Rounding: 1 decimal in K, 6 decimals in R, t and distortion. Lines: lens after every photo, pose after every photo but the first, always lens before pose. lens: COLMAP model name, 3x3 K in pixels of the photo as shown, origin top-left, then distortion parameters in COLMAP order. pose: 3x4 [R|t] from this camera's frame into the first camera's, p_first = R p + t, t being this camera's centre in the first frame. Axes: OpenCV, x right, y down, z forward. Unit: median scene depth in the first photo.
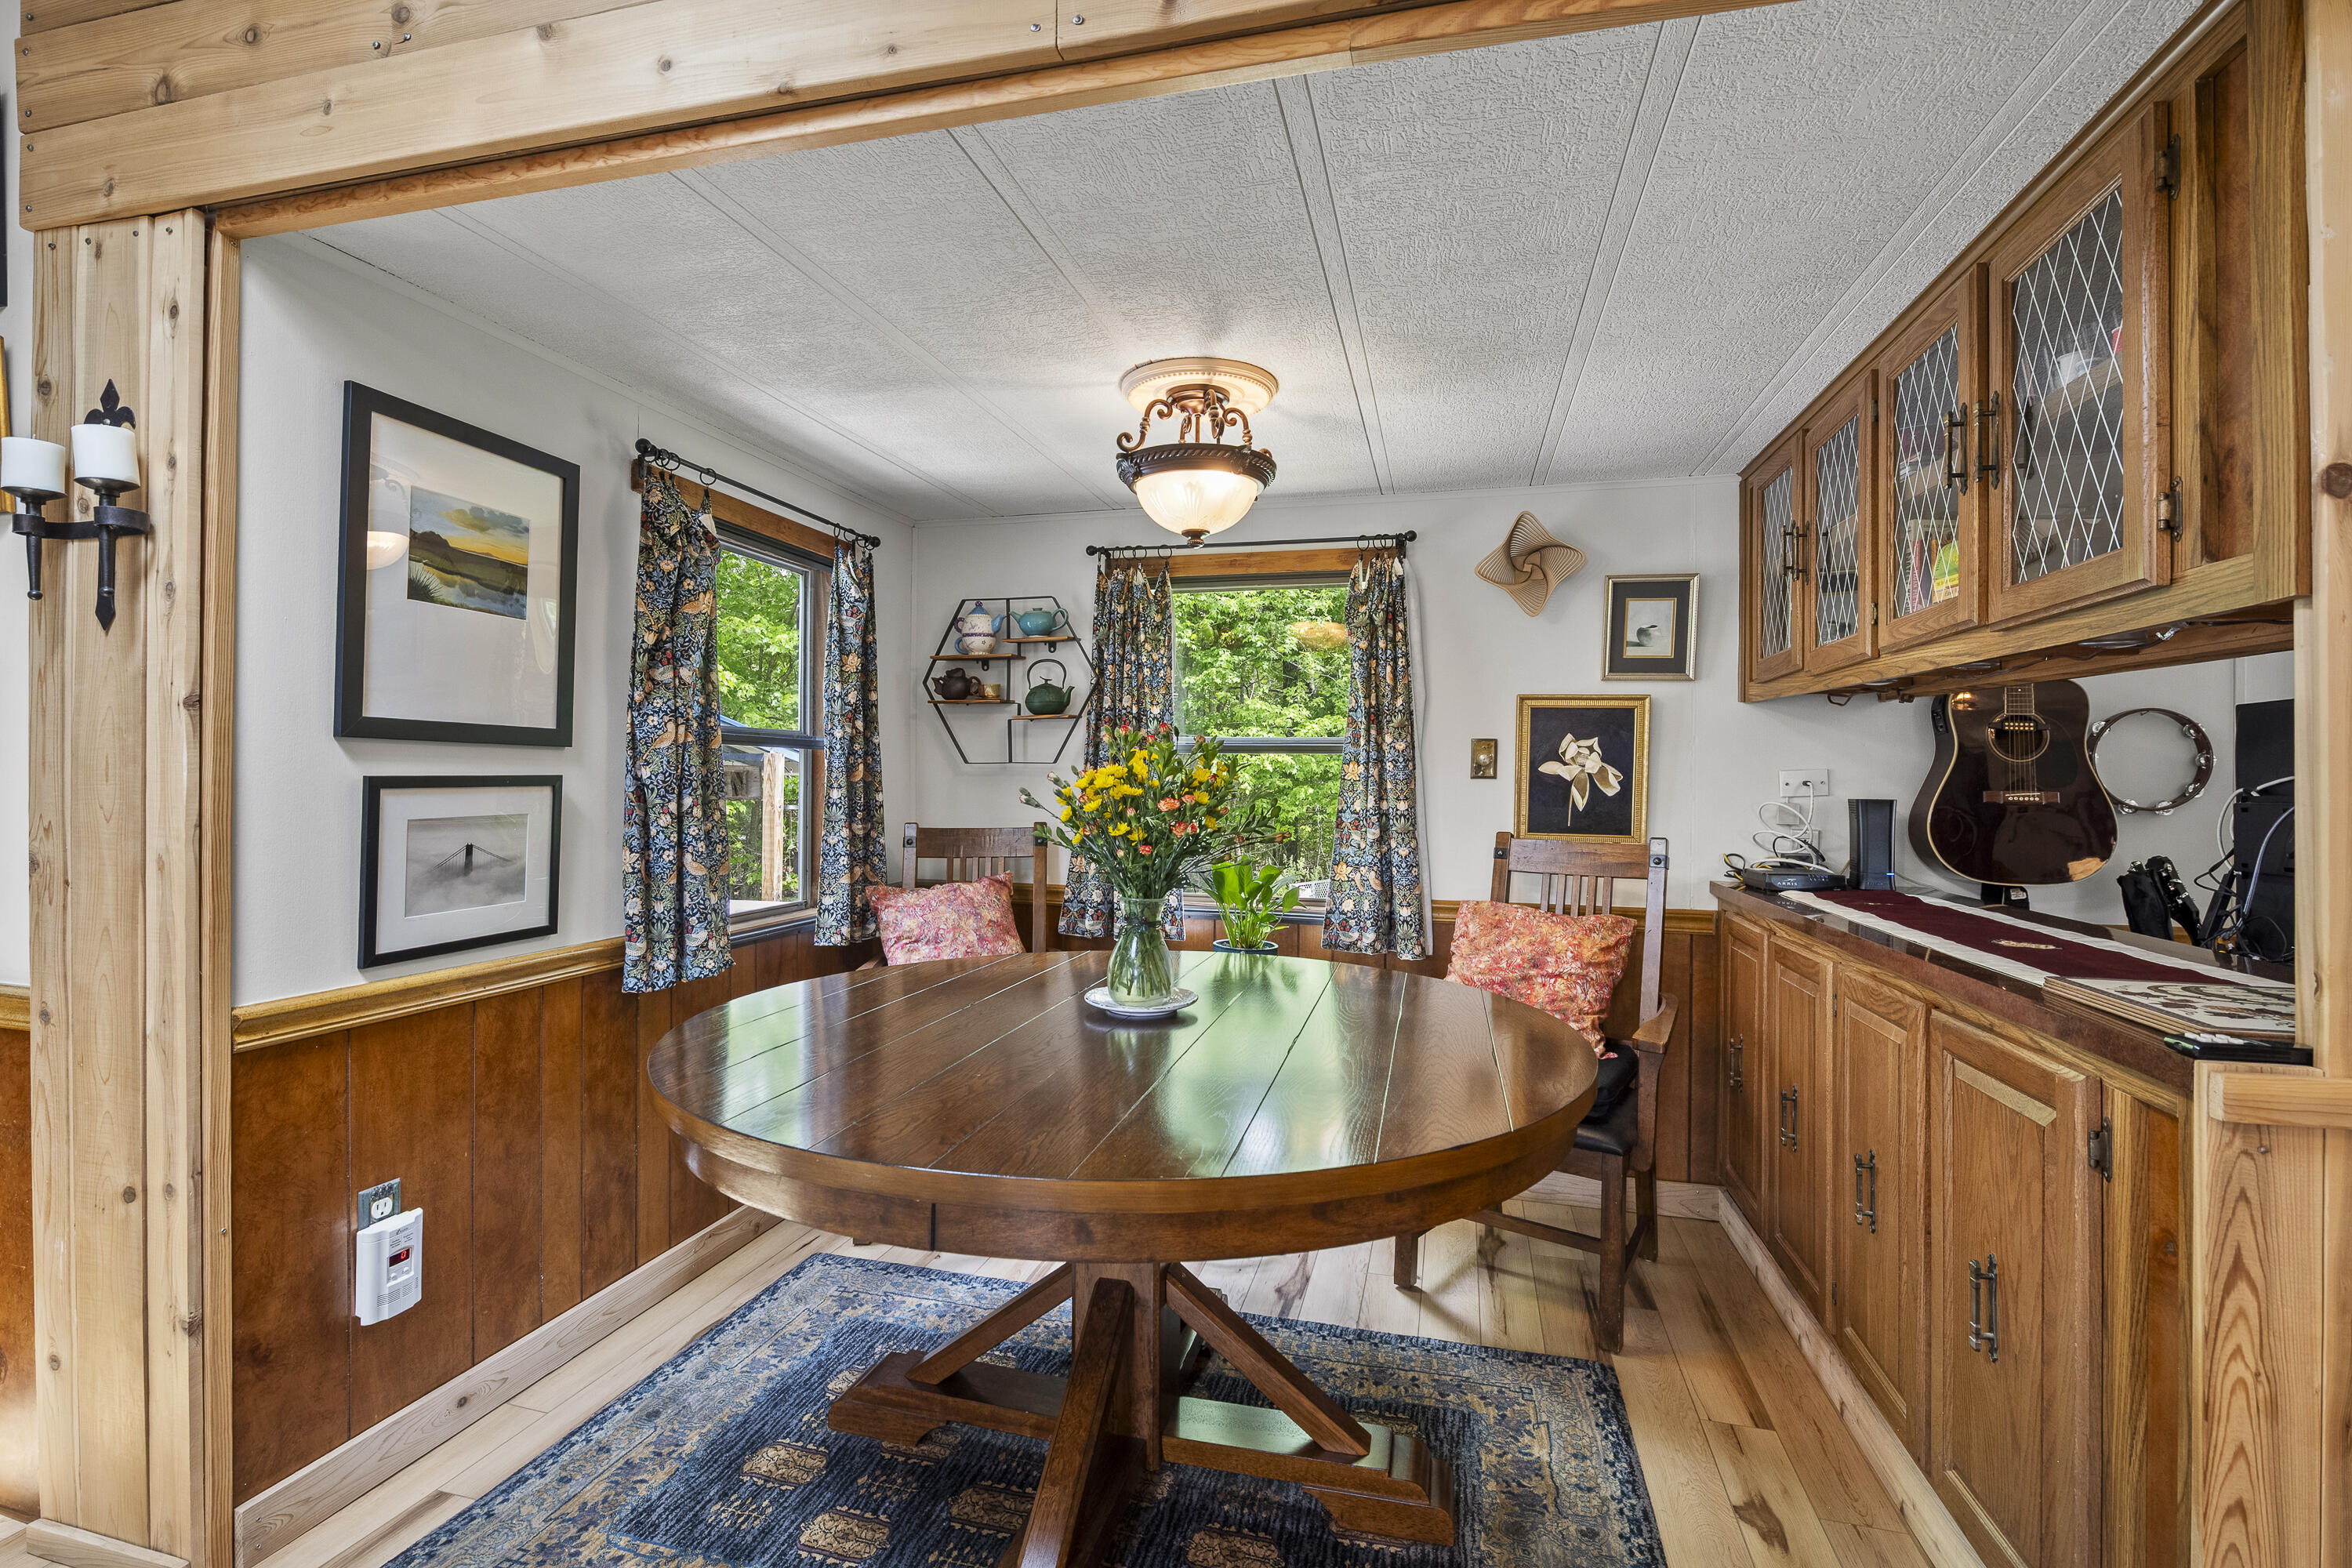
lens RADIAL K [[1069.8, 0, 1179.8], [0, 1069.8, 772.7], [0, 0, 1]] dist [-0.009498, -0.002617]
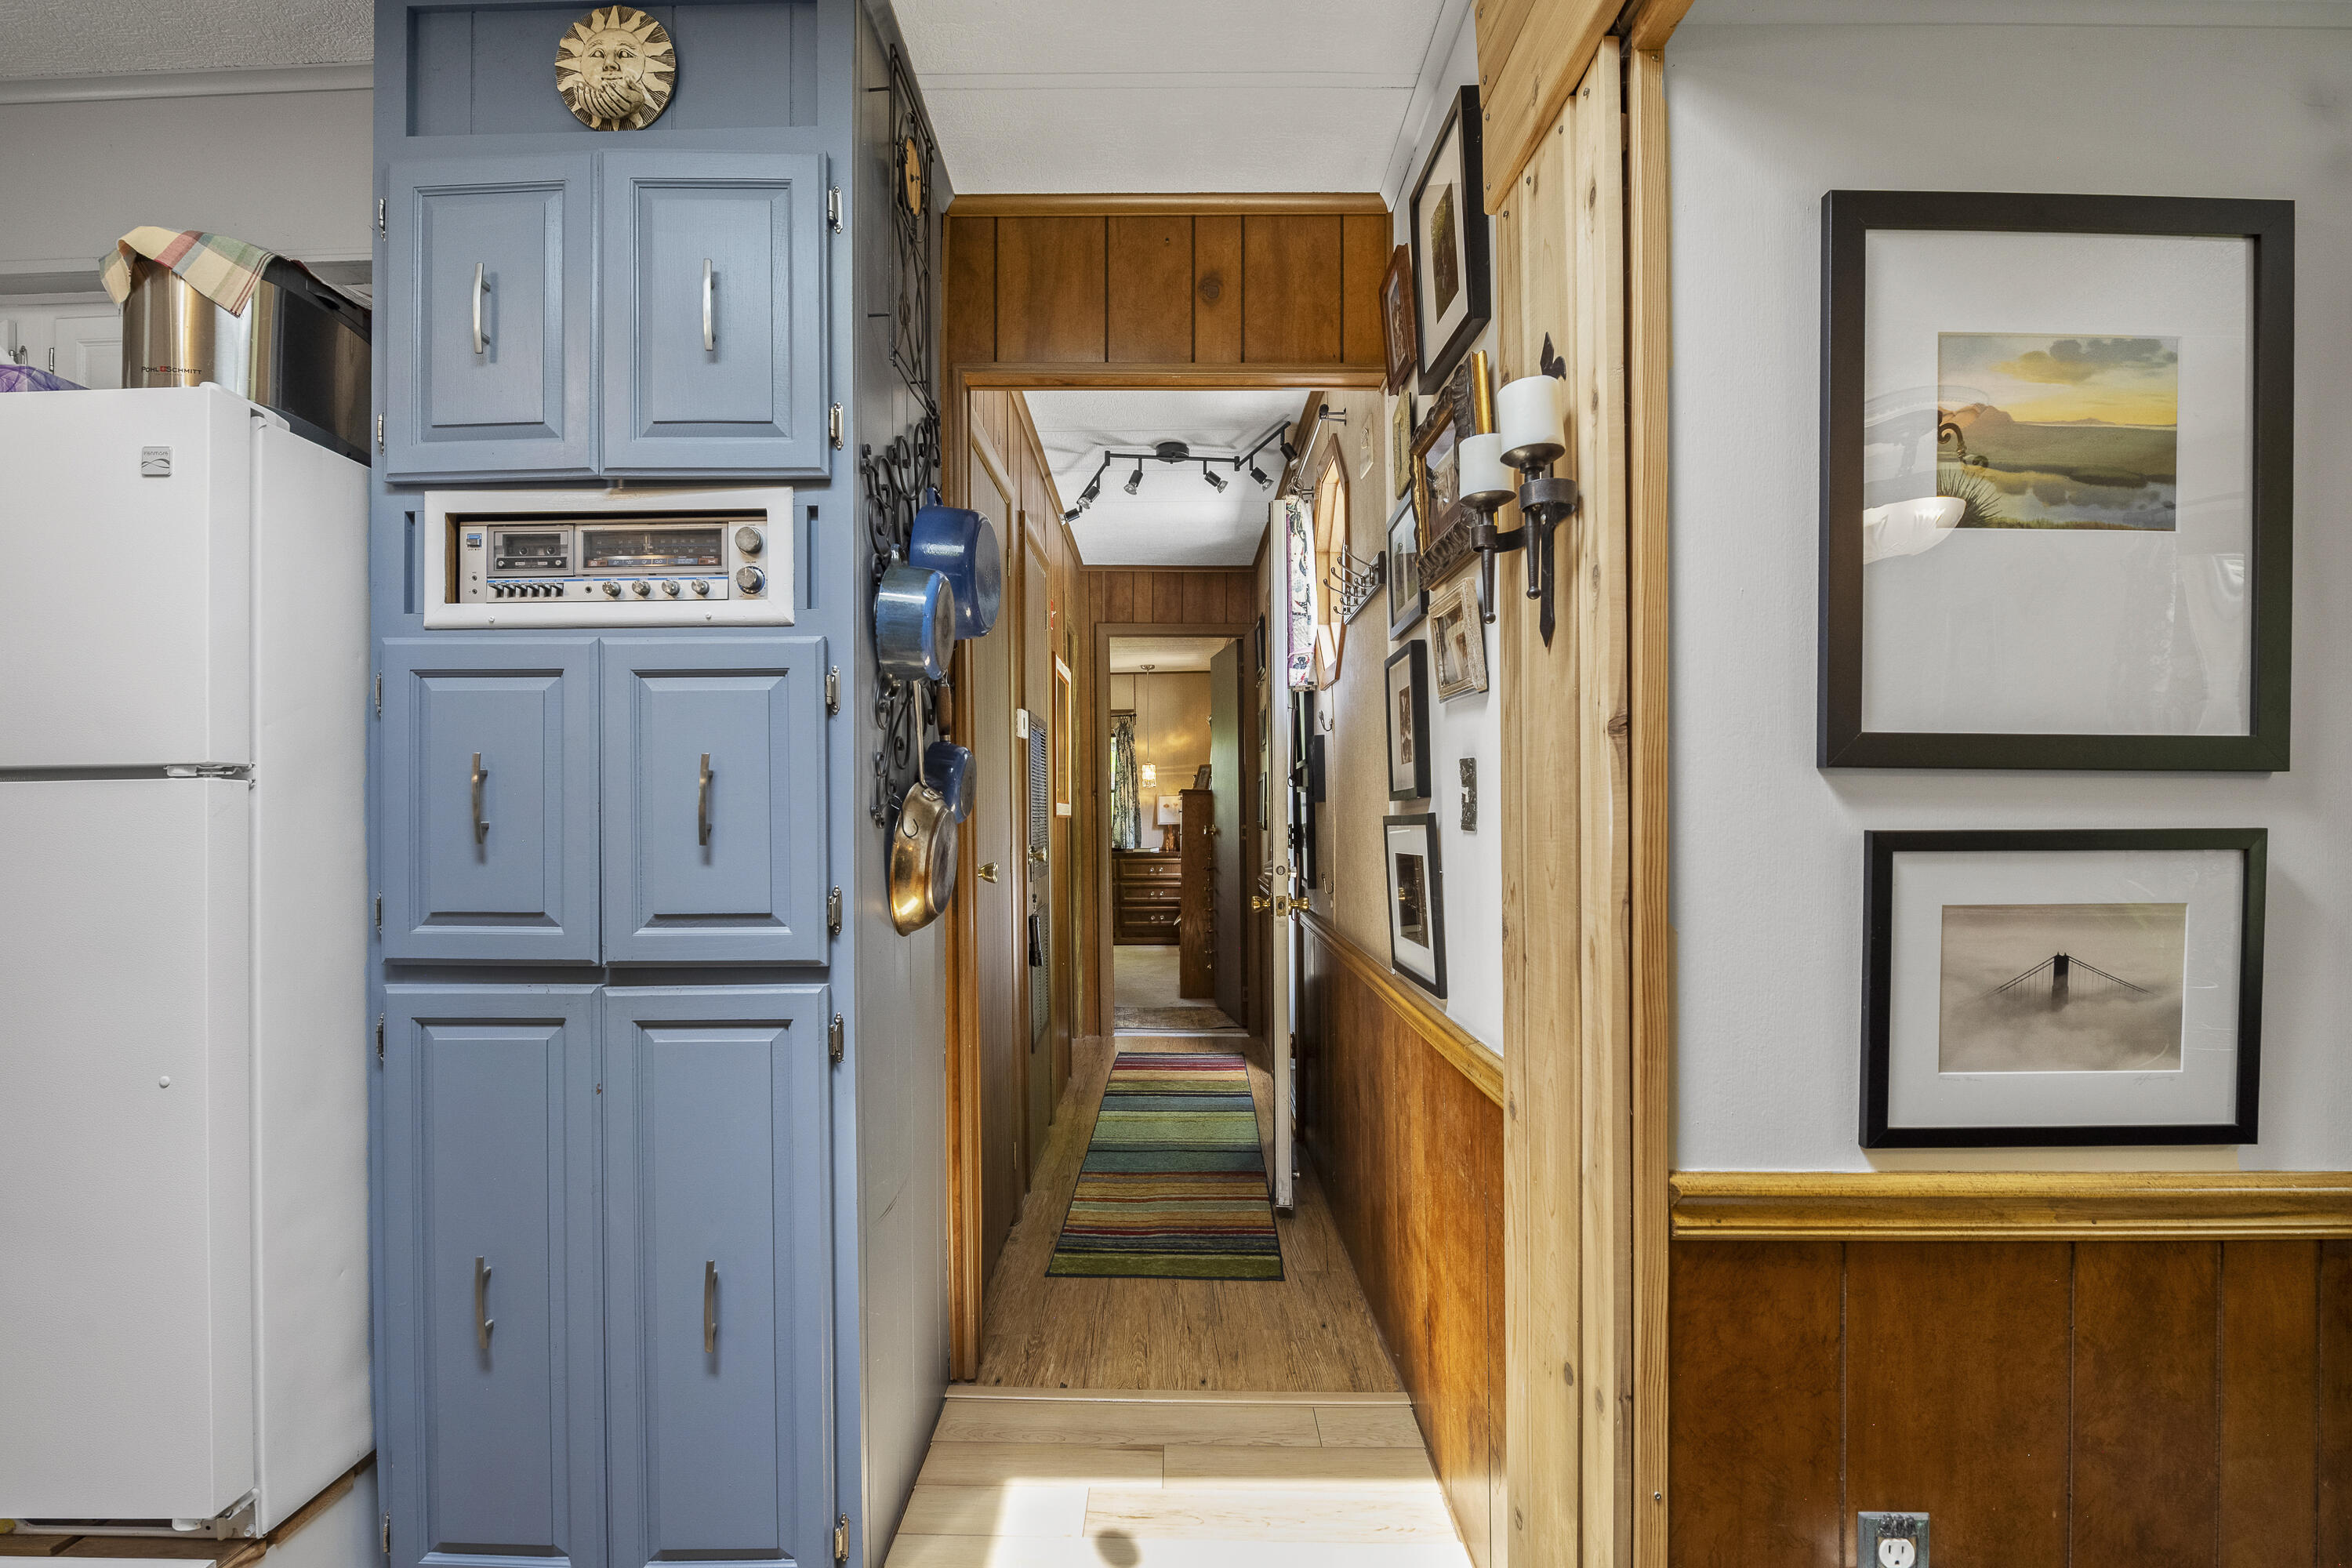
lens RADIAL K [[1069.8, 0, 1164.5], [0, 1069.8, 811.2], [0, 0, 1]] dist [-0.009498, -0.002617]
pose [[0.239334, -0.009818, -0.970888, -0.203221], [0.005683, 0.999946, -0.008711, -0.003657], [0.970921, -0.003433, 0.239377, 0.346792]]
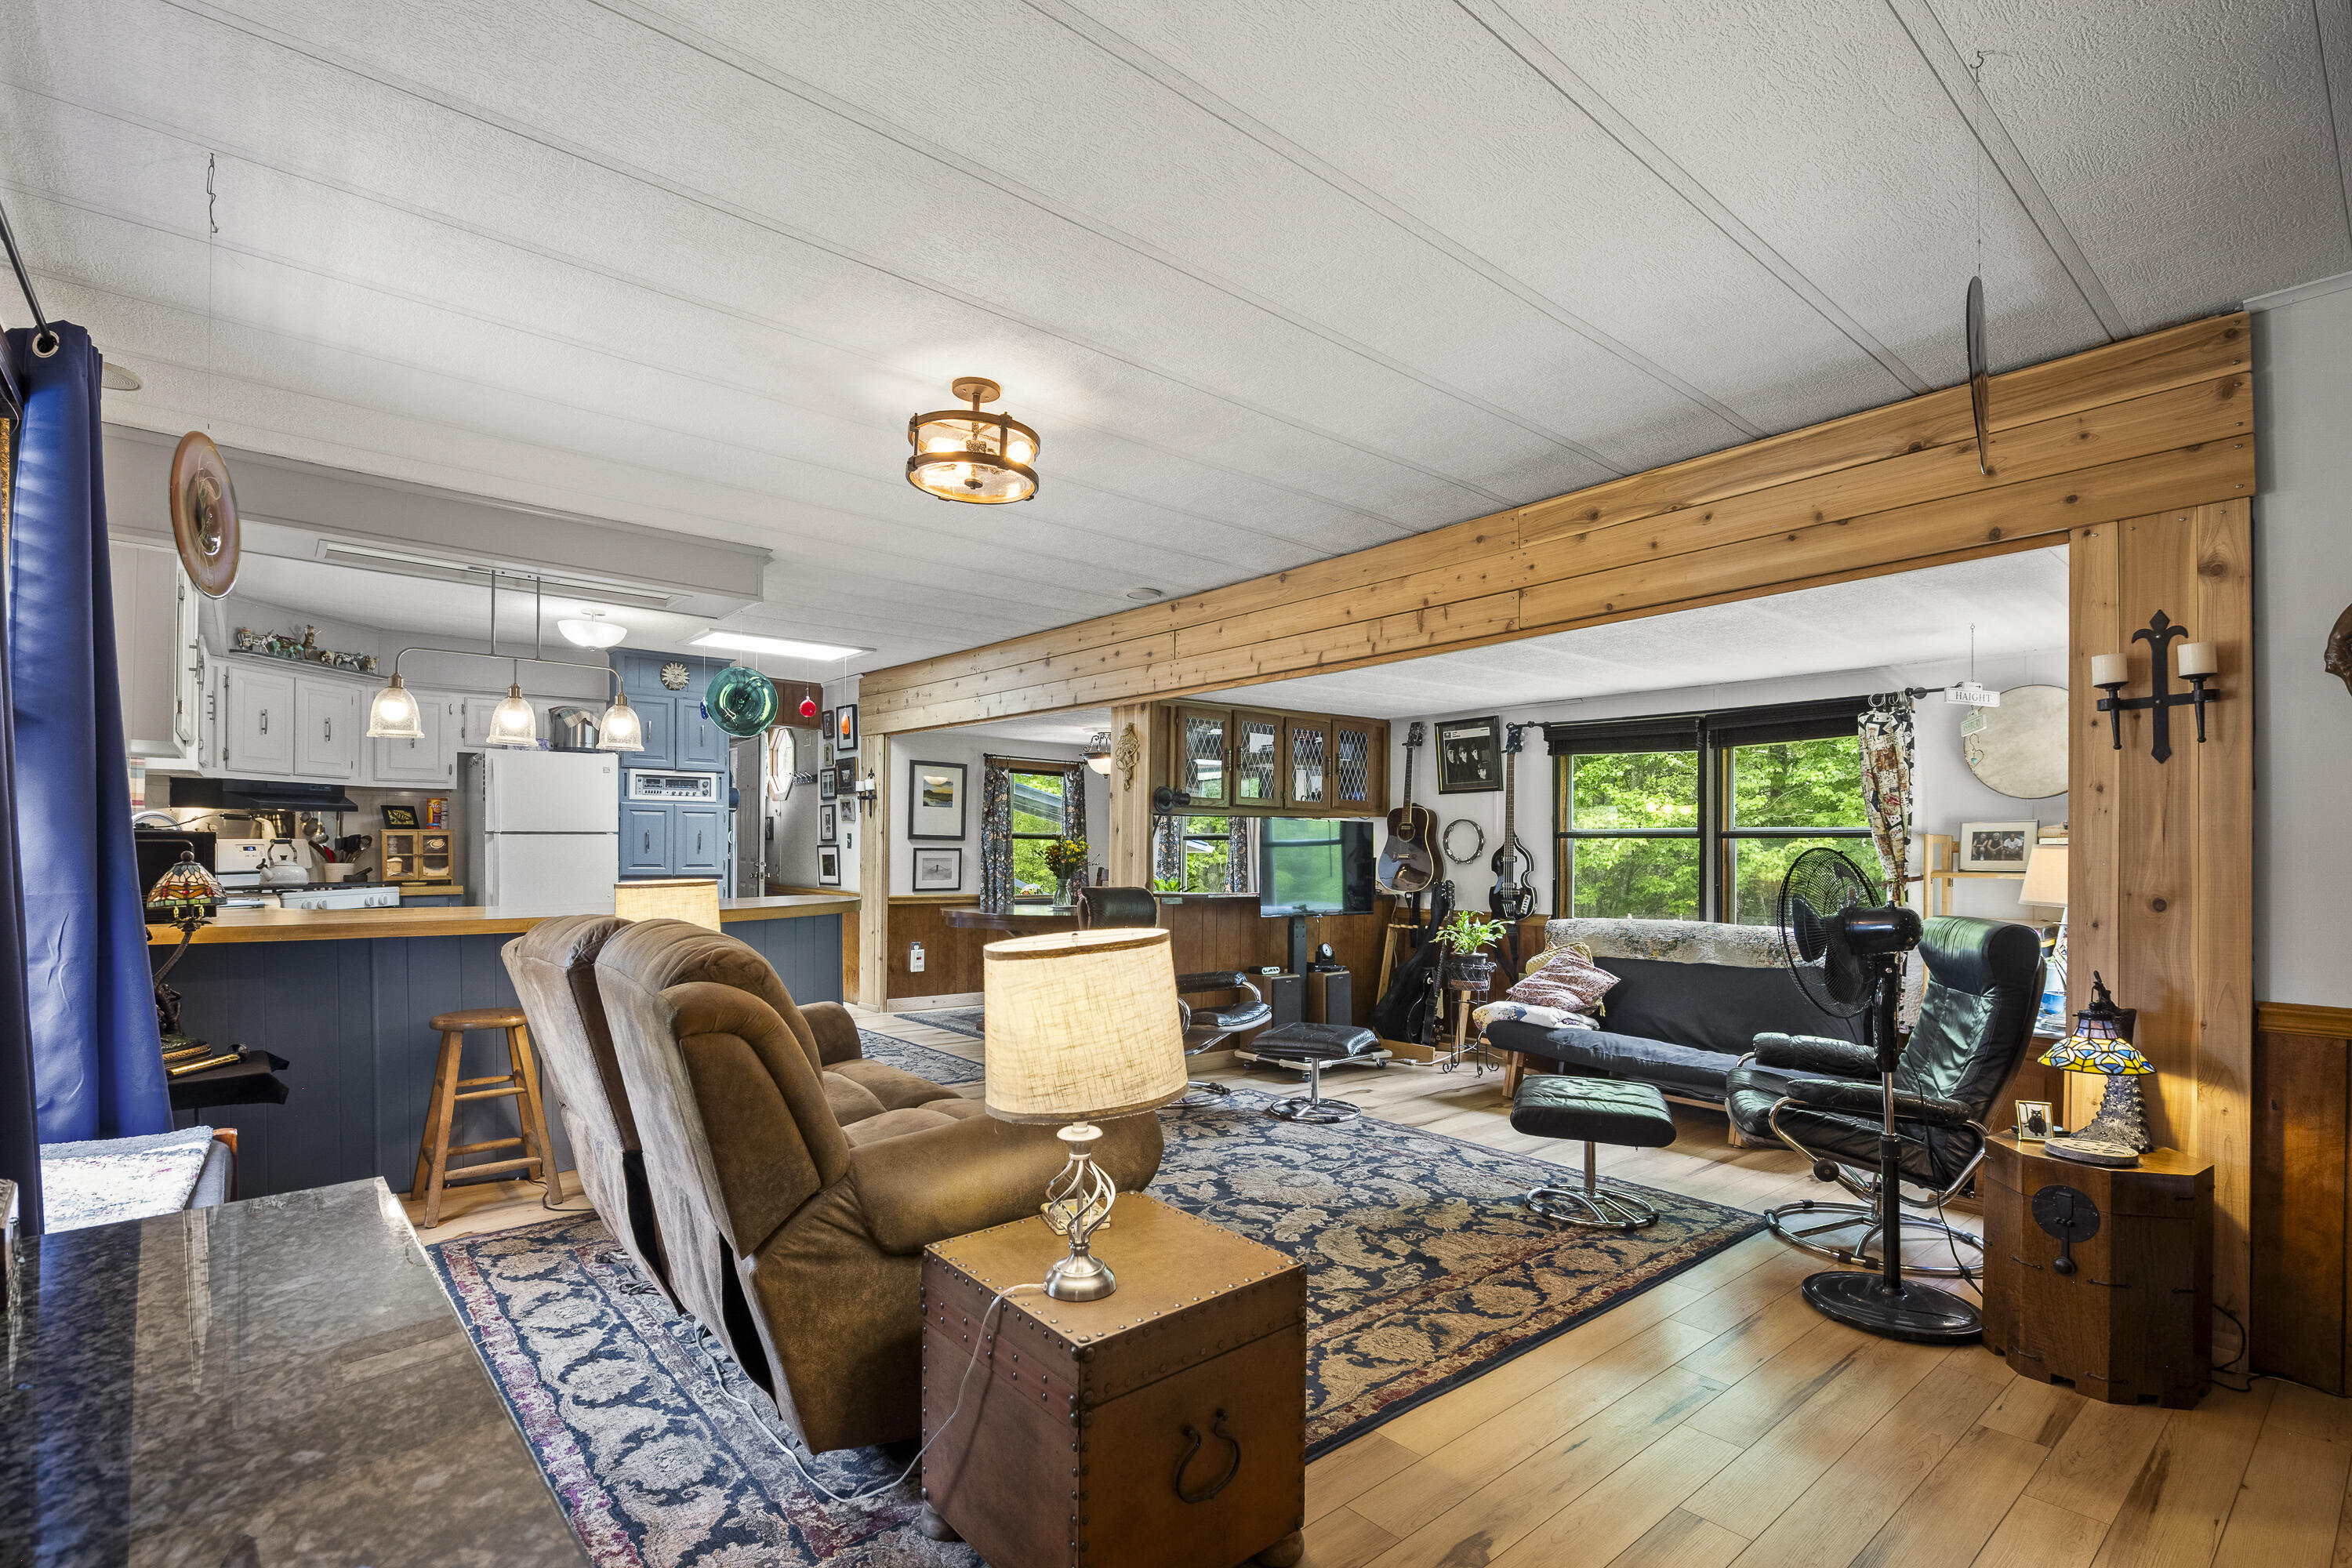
lens RADIAL K [[1069.8, 0, 1126.4], [0, 1069.8, 845.3], [0, 0, 1]] dist [-0.009498, -0.002617]
pose [[0.797429, -0.003832, -0.603400, 1.959819], [-0.002328, 0.999953, -0.009427, 0.024498], [0.603408, 0.008922, 0.797383, -1.504369]]
